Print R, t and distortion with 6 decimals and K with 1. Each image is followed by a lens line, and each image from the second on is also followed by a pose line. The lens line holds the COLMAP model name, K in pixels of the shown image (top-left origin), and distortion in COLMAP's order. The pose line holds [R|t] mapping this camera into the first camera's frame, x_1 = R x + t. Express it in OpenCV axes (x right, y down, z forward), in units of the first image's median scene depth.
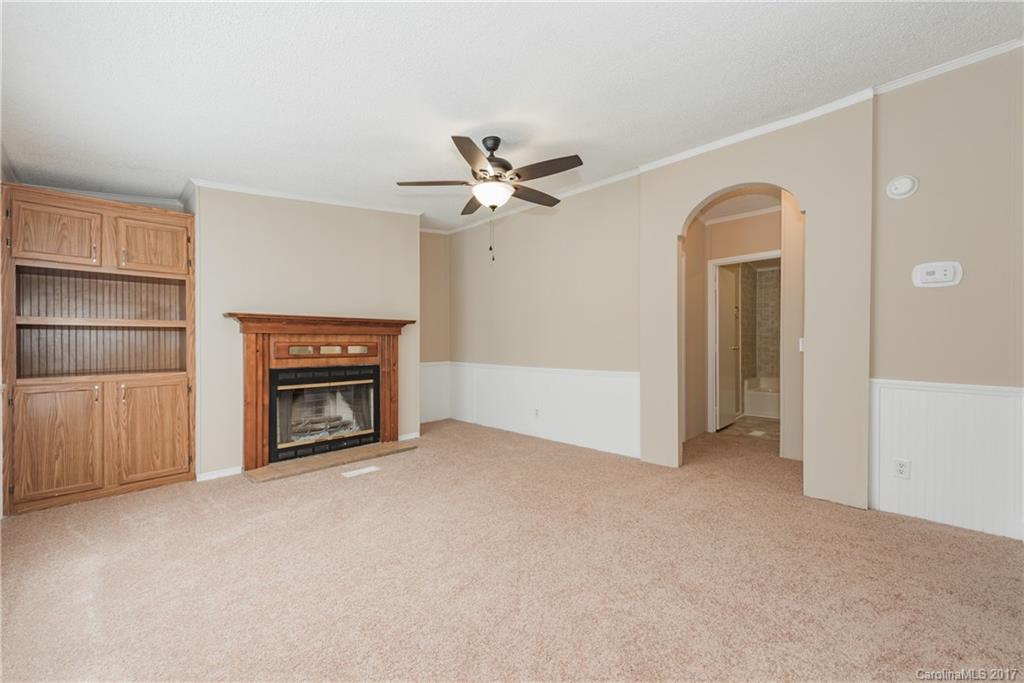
lens RADIAL K [[380.5, 0, 521.8], [0, 380.5, 344.5], [0, 0, 1]] dist [-0.000198, -0.000065]
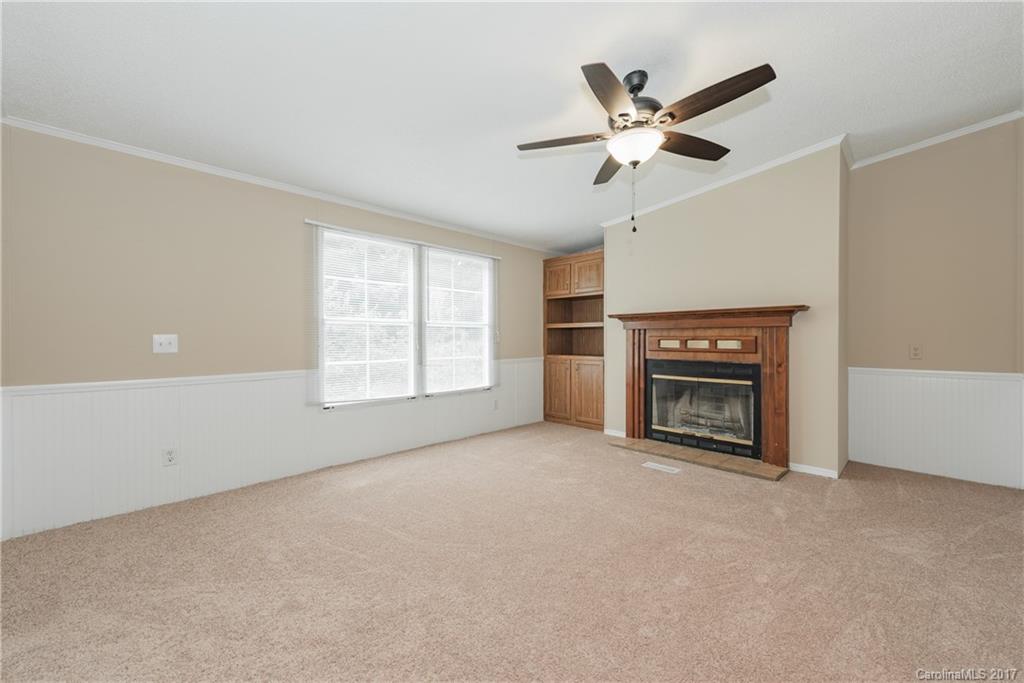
lens RADIAL K [[403.1, 0, 512.9], [0, 403.1, 338.3], [0, 0, 1]] dist [0.000369, -0.000125]
pose [[-0.017142, 0.003712, -0.999846, 0.566889], [-0.002716, 0.999989, 0.003759, -0.003277], [0.999849, 0.002780, -0.017131, 0.572581]]
